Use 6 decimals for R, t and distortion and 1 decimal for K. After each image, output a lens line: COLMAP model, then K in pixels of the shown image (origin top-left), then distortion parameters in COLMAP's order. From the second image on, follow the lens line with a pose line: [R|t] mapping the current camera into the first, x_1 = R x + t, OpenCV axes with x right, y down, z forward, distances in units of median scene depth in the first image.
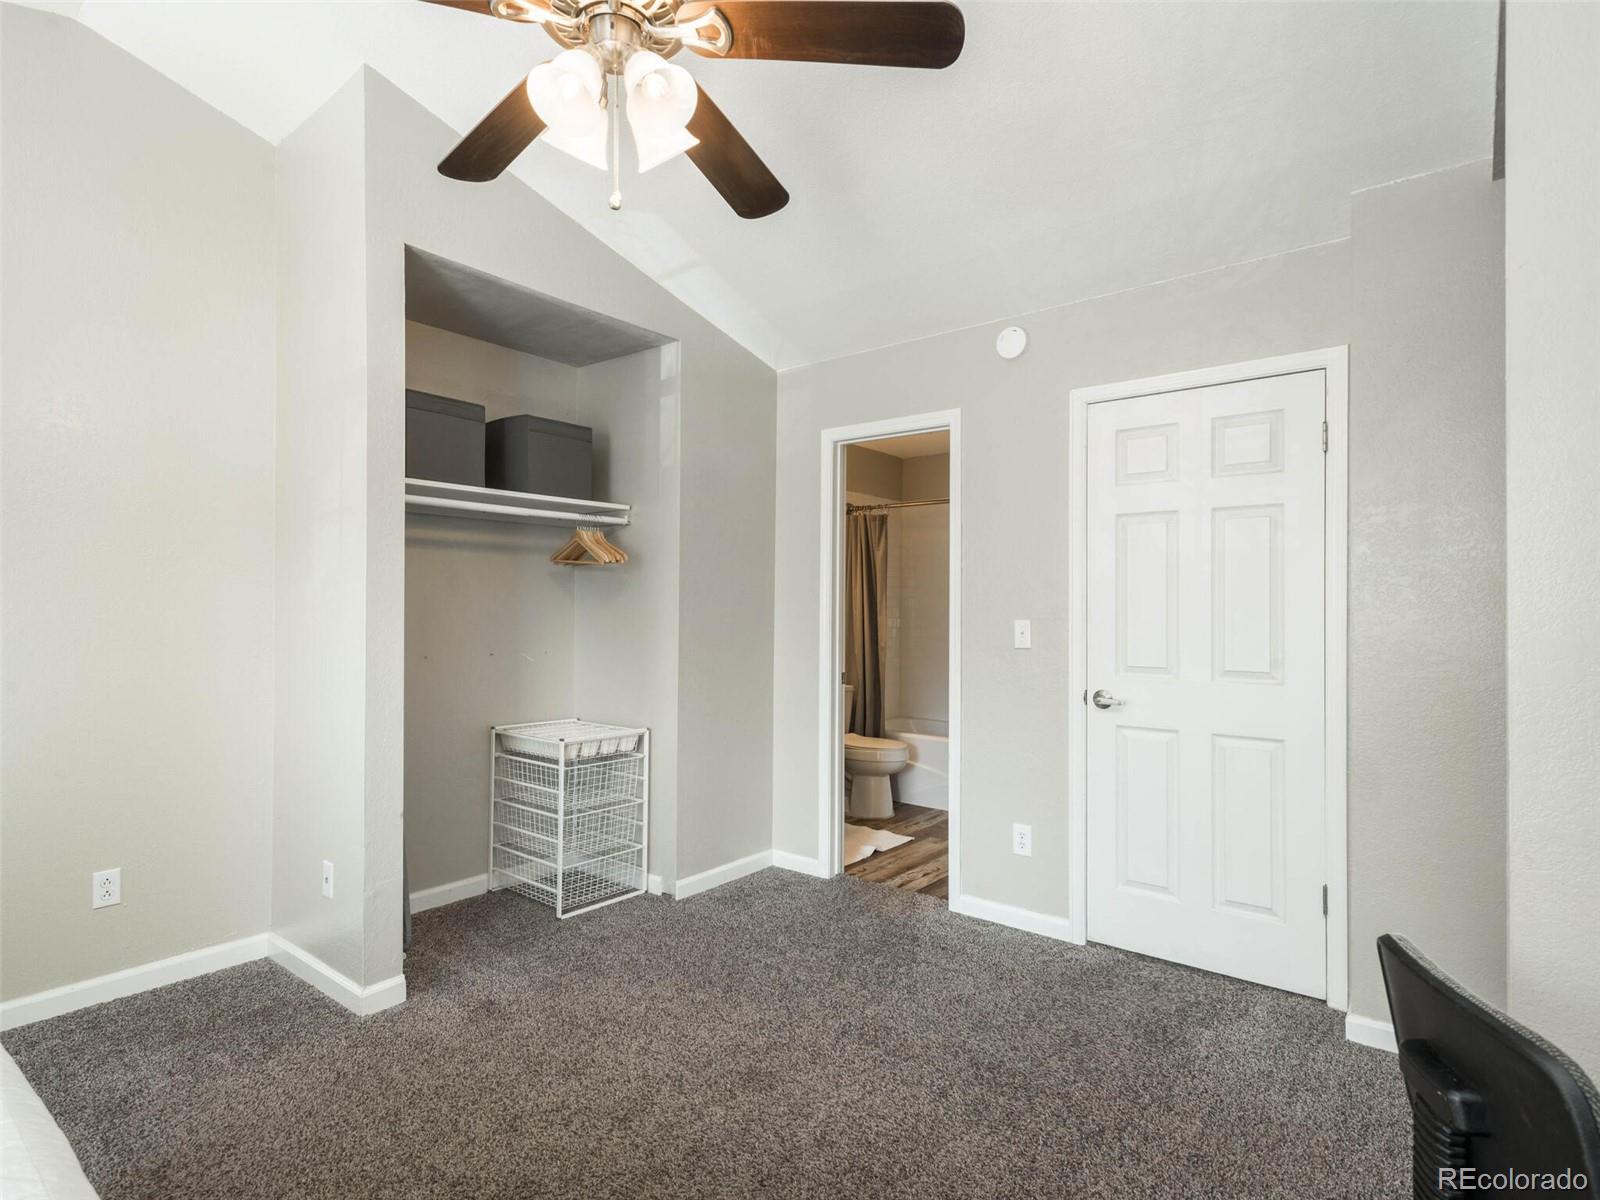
lens RADIAL K [[837.3, 0, 788.8], [0, 837.3, 601.3], [0, 0, 1]] dist [0.021345, -0.008153]
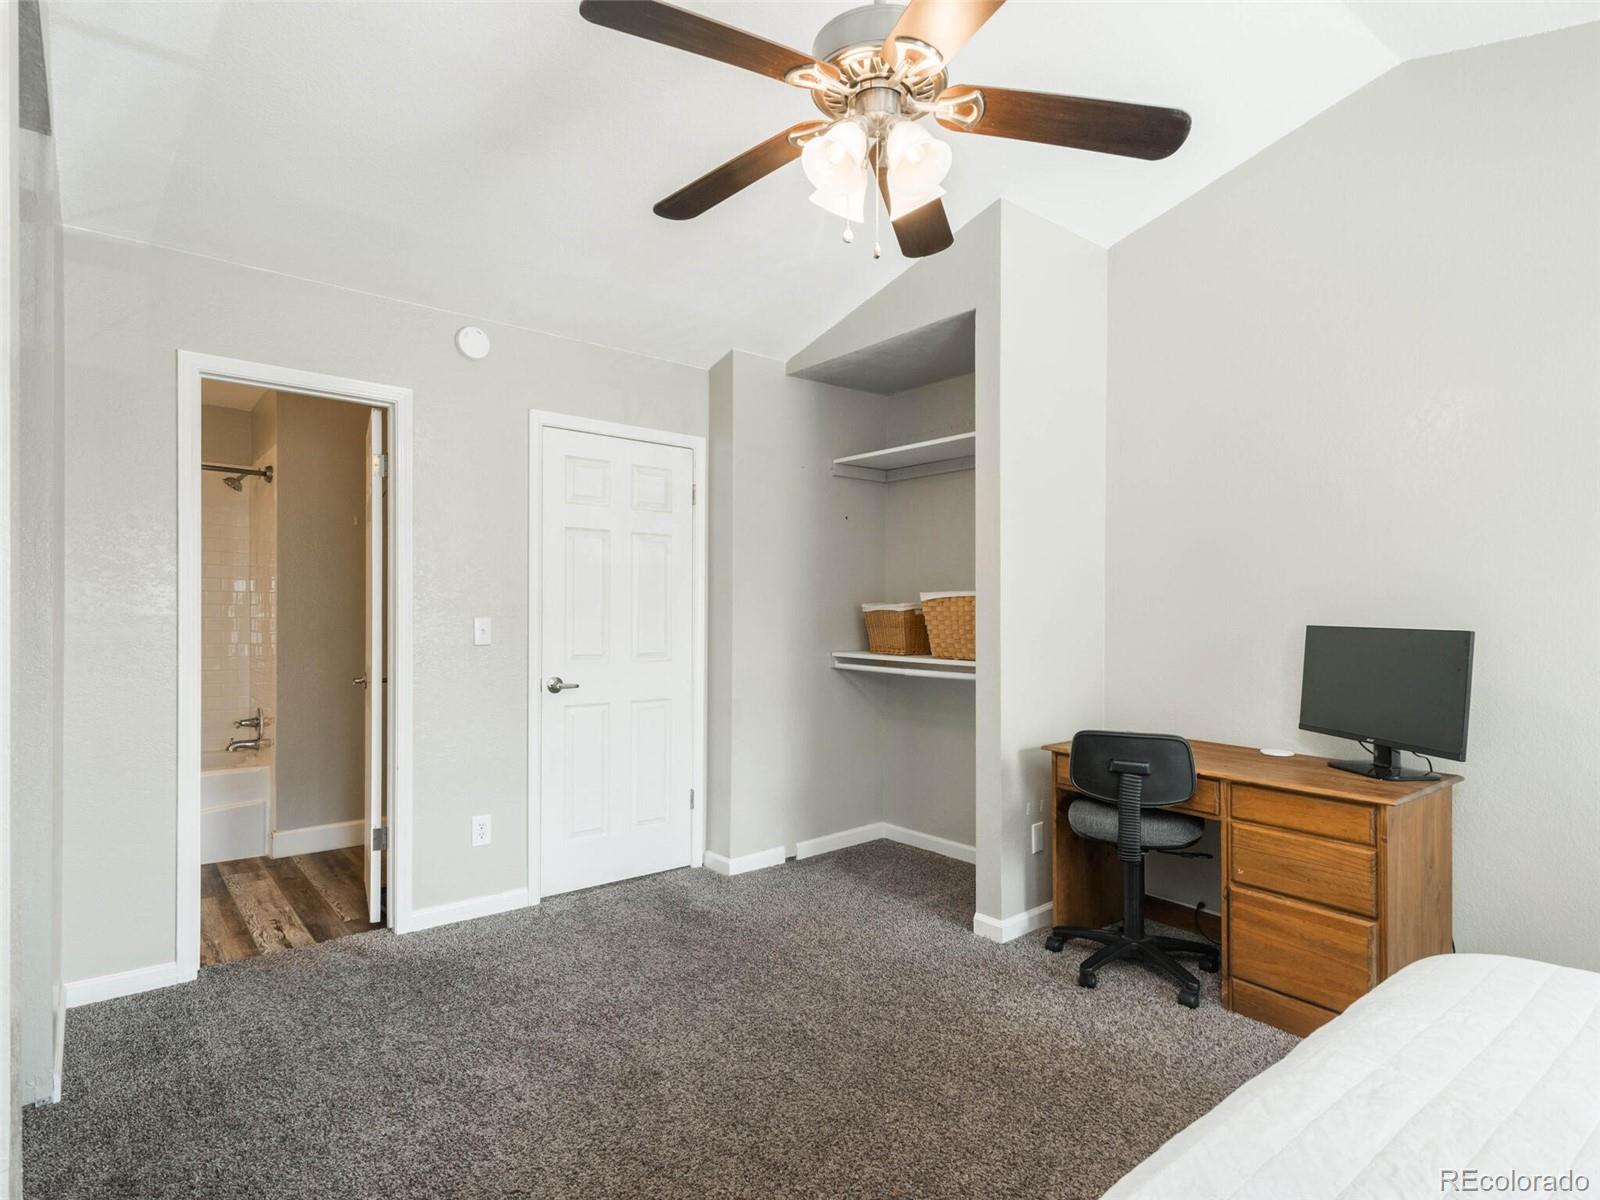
lens RADIAL K [[843.4, 0, 781.1], [0, 843.4, 609.7], [0, 0, 1]] dist [0.000144, -0.000578]
pose [[0.201093, 0.002780, 0.979568, -0.685321], [-0.016006, 0.999872, 0.000448, 0.007081], [-0.979441, -0.015769, 0.201111, 0.451296]]
